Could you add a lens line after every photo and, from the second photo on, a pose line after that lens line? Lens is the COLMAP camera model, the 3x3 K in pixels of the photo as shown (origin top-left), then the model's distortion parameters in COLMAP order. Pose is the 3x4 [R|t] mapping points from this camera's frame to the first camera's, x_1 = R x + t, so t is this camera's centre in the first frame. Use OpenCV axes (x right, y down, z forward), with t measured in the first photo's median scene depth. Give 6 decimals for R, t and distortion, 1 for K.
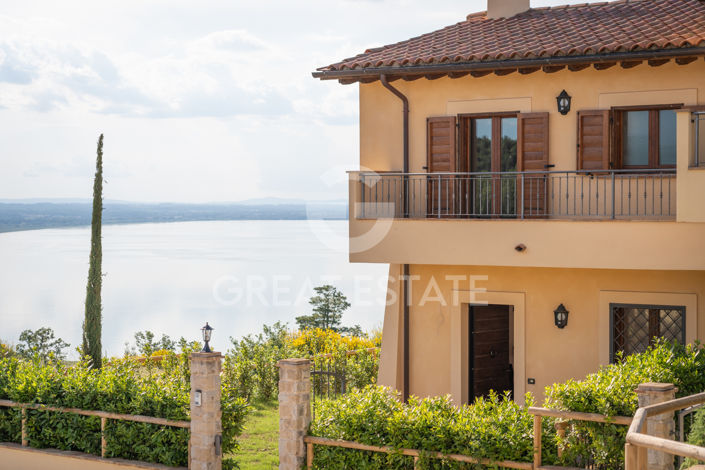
lens RADIAL K [[1518.9, 0, 351.7], [0, 1518.9, 234.3], [0, 0, 1]] dist [-0.122115, 0.000000]
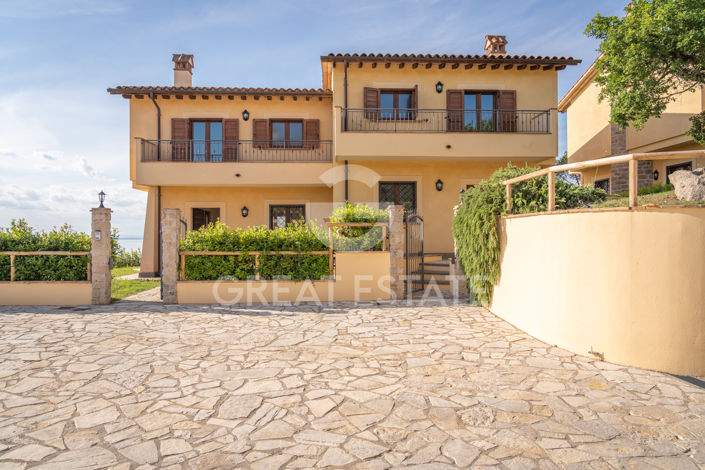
lens RADIAL K [[481.5, 0, 354.8], [0, 481.5, 235.5], [0, 0, 1]] dist [-0.013718, 0.007396]
pose [[0.776475, -0.002908, 0.630142, -0.201979], [0.014198, 0.999816, -0.012880, 0.112679], [-0.629988, 0.018948, 0.776373, 0.397117]]
